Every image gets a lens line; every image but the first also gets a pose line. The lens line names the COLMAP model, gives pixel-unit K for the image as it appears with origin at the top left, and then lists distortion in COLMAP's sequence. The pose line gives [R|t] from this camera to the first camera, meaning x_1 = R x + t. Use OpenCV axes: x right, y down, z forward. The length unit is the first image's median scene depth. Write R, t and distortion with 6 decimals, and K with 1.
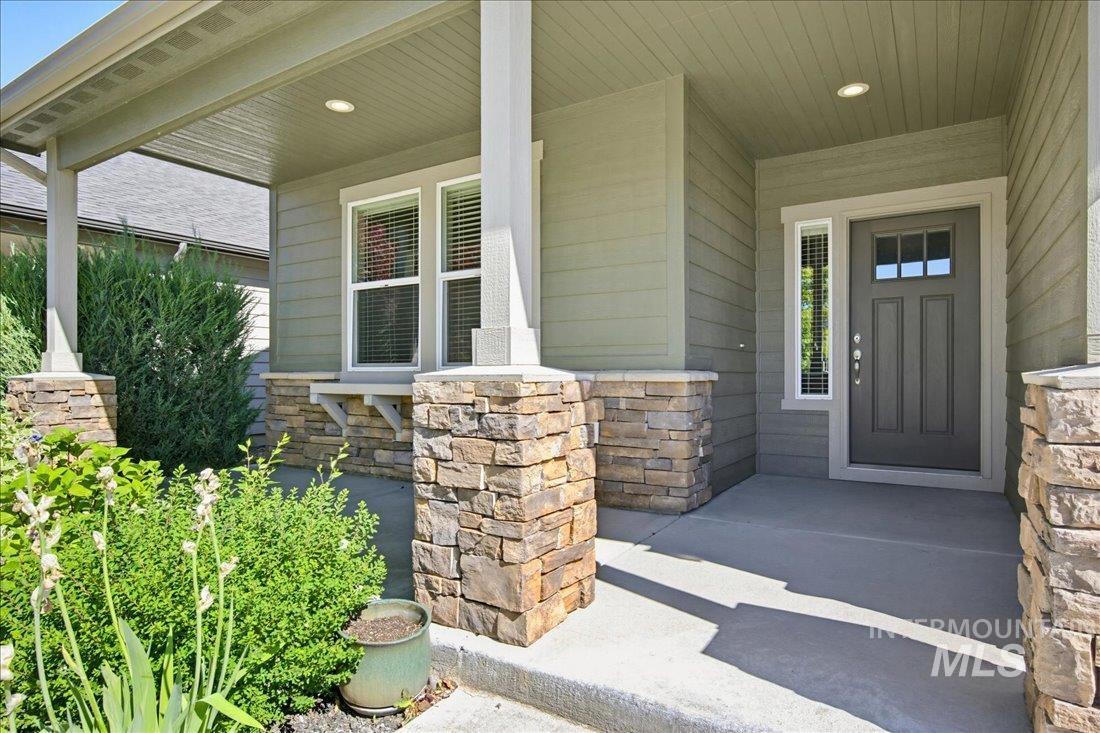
lens RADIAL K [[631.2, 0, 555.4], [0, 631.2, 376.2], [0, 0, 1]] dist [-0.001983, 0.000789]
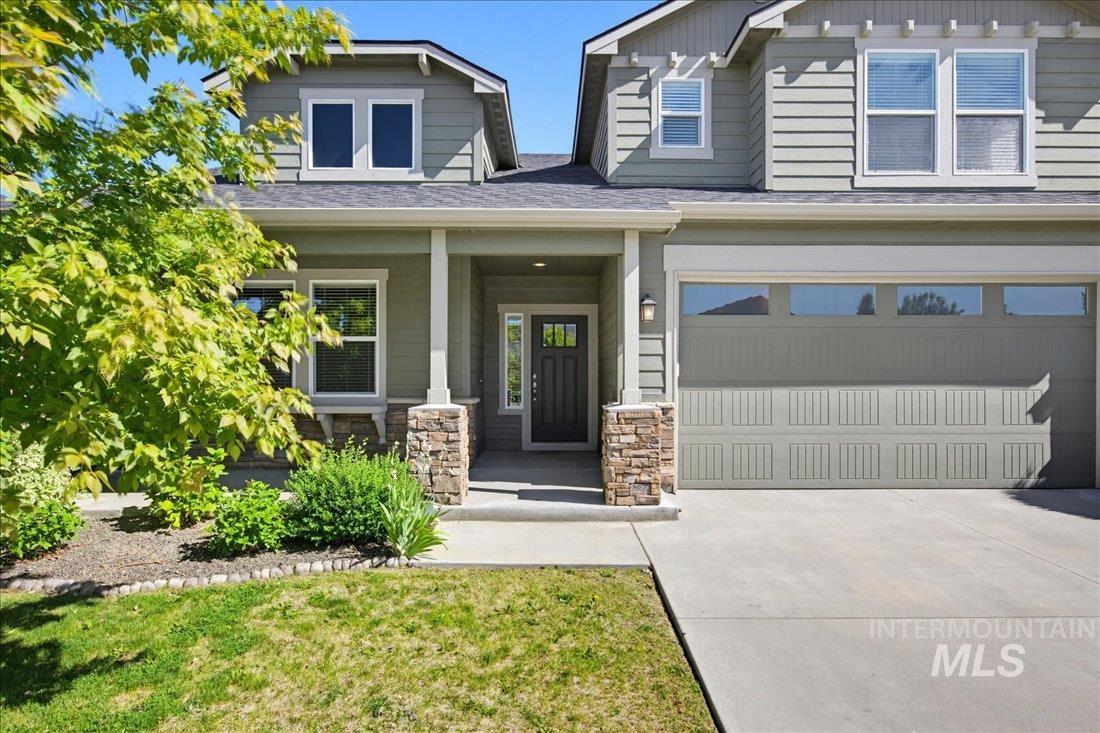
lens RADIAL K [[625.2, 0, 548.9], [0, 625.2, 373.9], [0, 0, 1]] dist [-0.000770, -0.001241]
pose [[0.852834, 0.003436, 0.522170, -0.982896], [-0.000953, 0.999987, -0.005023, -0.118947], [-0.522181, 0.003786, 0.852826, -1.329996]]
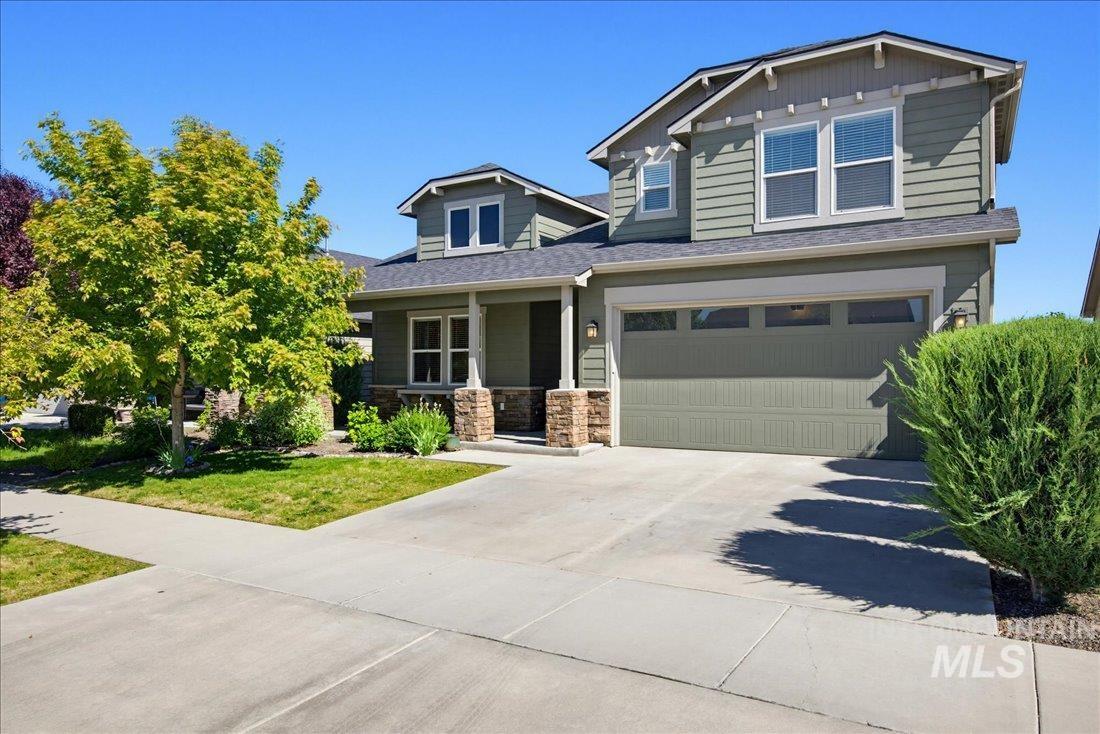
lens RADIAL K [[734.5, 0, 520.0], [0, 734.5, 362.5], [0, 0, 1]] dist [-0.001911, 0.001807]
pose [[0.999918, 0.001008, -0.012771, 0.314744], [-0.001257, 0.999809, -0.019513, -0.089073], [0.012749, 0.019528, 0.999728, -4.222973]]
